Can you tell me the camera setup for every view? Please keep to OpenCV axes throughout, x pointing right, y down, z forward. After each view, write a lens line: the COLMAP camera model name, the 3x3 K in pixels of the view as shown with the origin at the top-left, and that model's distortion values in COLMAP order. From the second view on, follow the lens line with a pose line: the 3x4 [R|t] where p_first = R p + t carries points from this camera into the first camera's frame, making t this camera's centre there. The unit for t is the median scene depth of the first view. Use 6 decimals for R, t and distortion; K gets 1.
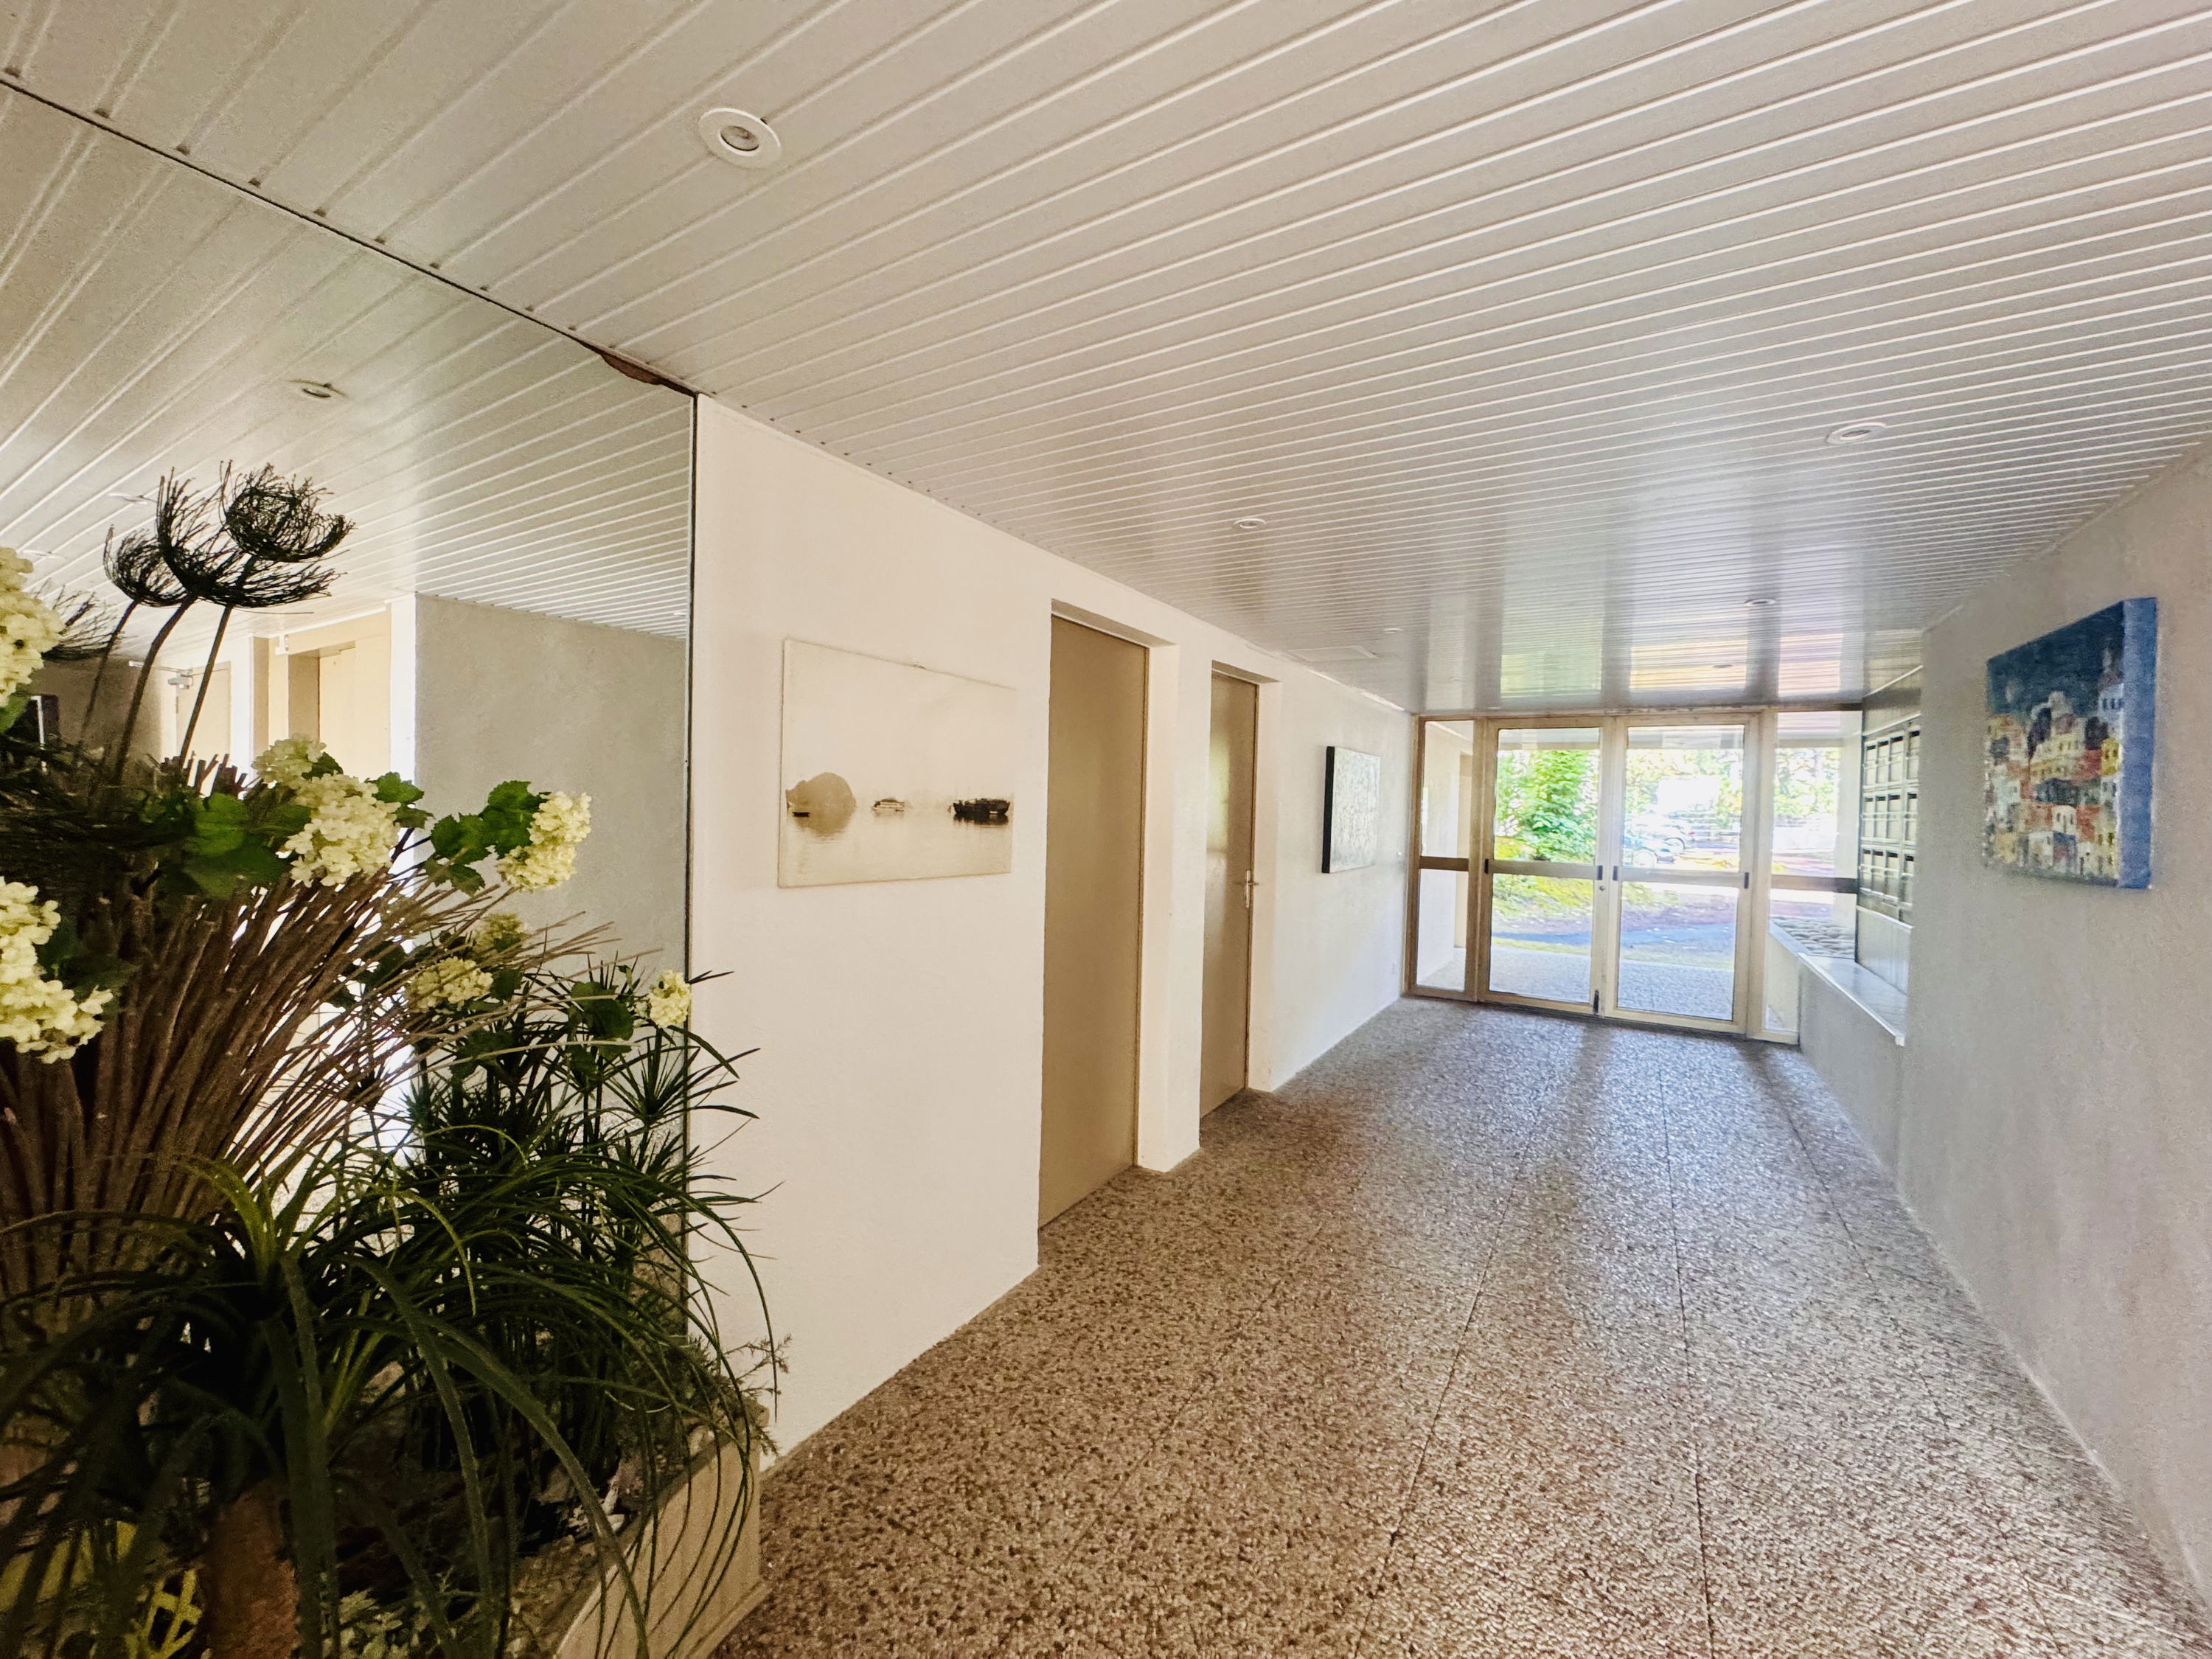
lens RADIAL K [[883.2, 0, 1108.3], [0, 883.2, 819.8], [0, 0, 1]] dist [-0.001956, 0.000006]
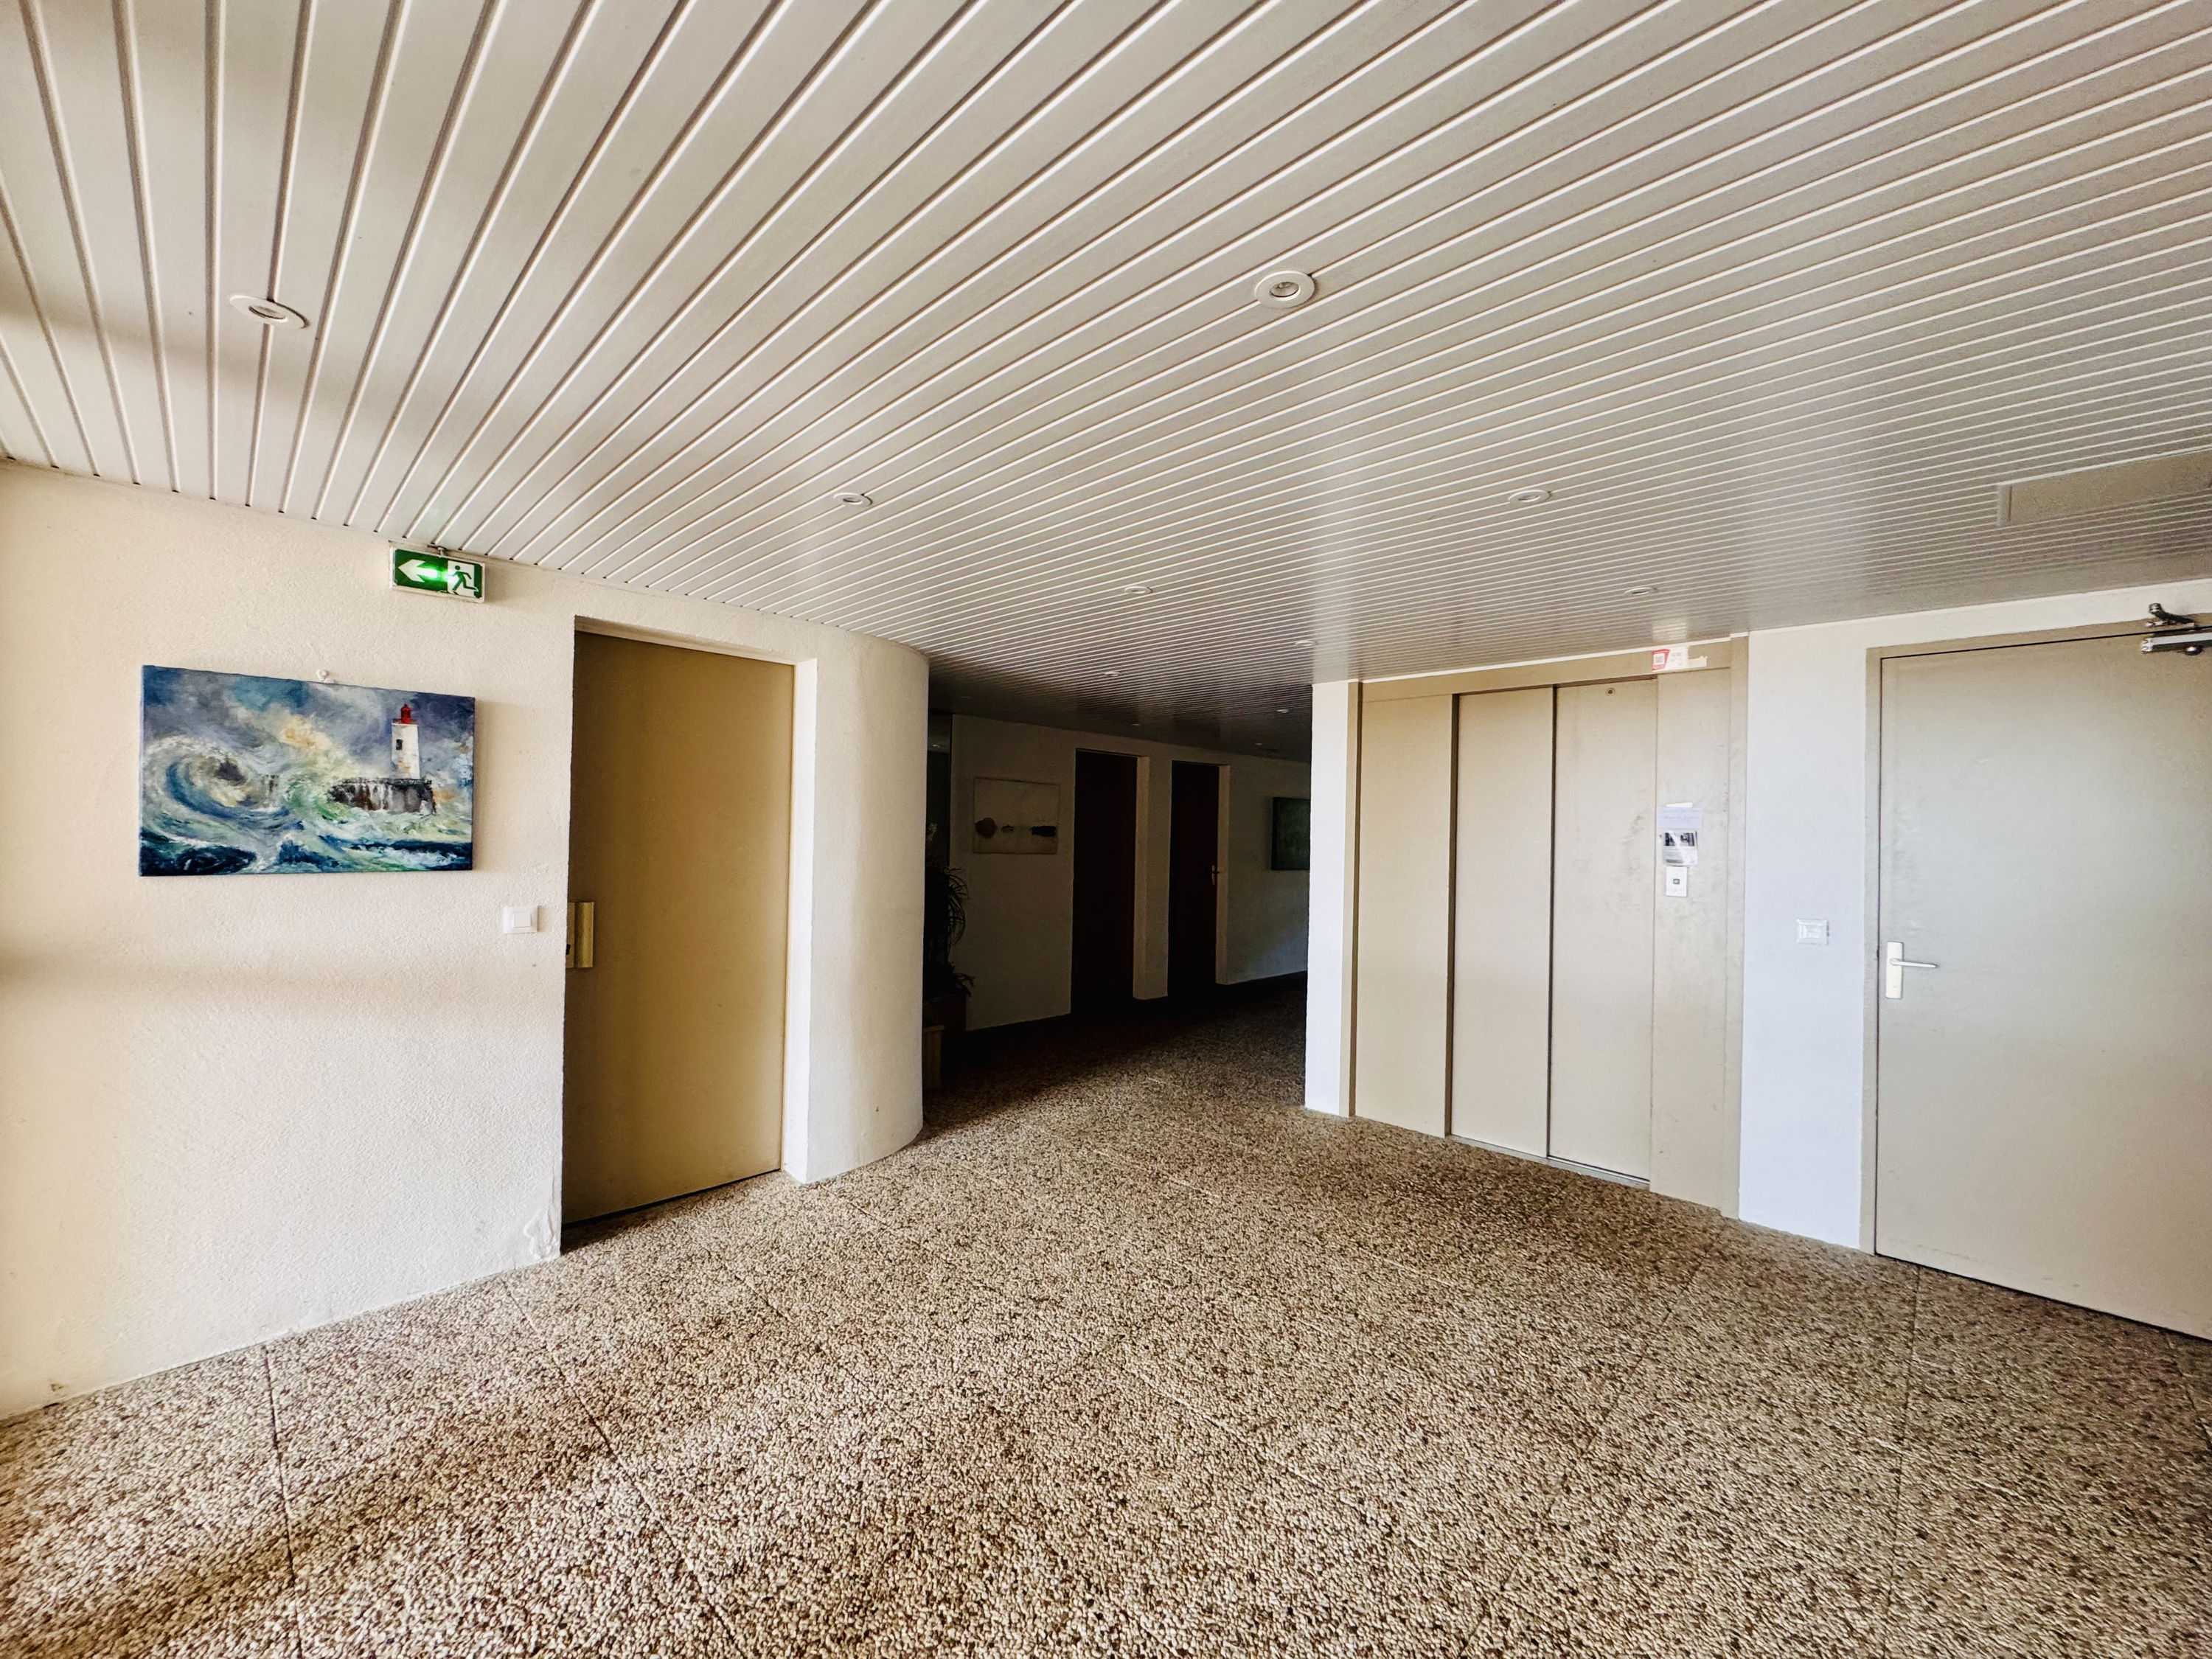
lens RADIAL K [[883.2, 0, 1103.3], [0, 883.2, 834.8], [0, 0, 1]] dist [-0.001956, 0.000006]
pose [[0.973784, -0.010729, -0.227222, 0.707209], [0.004635, 0.999616, -0.027333, 0.085097], [0.227428, 0.025563, 0.973459, -1.743071]]
